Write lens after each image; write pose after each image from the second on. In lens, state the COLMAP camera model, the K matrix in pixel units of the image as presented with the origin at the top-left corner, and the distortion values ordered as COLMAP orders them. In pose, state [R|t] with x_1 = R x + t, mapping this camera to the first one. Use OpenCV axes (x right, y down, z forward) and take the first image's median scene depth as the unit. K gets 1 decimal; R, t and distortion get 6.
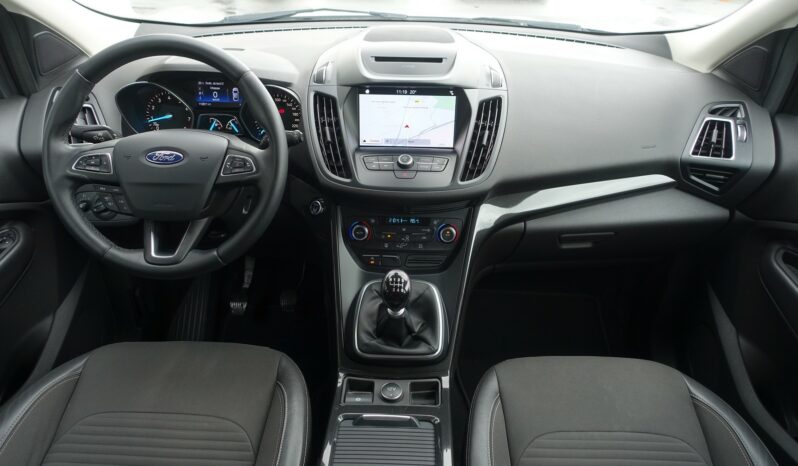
lens RADIAL K [[550.6, 0, 399.7], [0, 550.6, 229.6], [0, 0, 1]] dist [-0.004982, 0.005250]
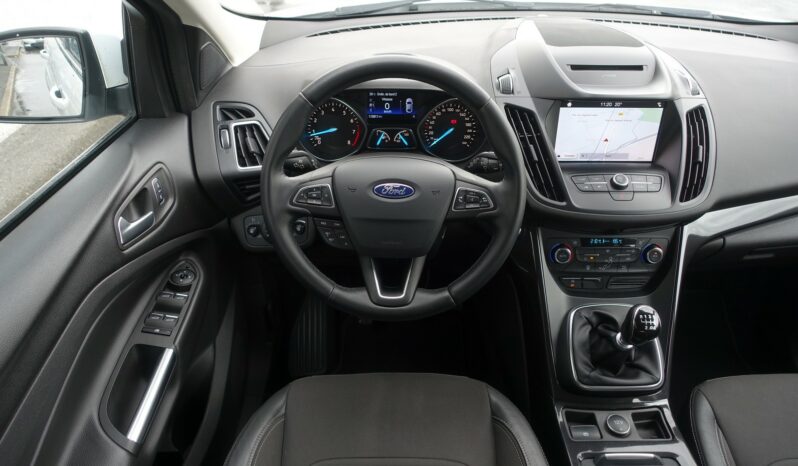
lens RADIAL K [[550.6, 0, 399.7], [0, 550.6, 229.6], [0, 0, 1]] dist [-0.004982, 0.005250]
pose [[0.999356, -0.024073, 0.026621, -0.374860], [0.022309, 0.997656, 0.064690, -0.106183], [-0.028116, -0.064055, 0.997550, 0.065823]]
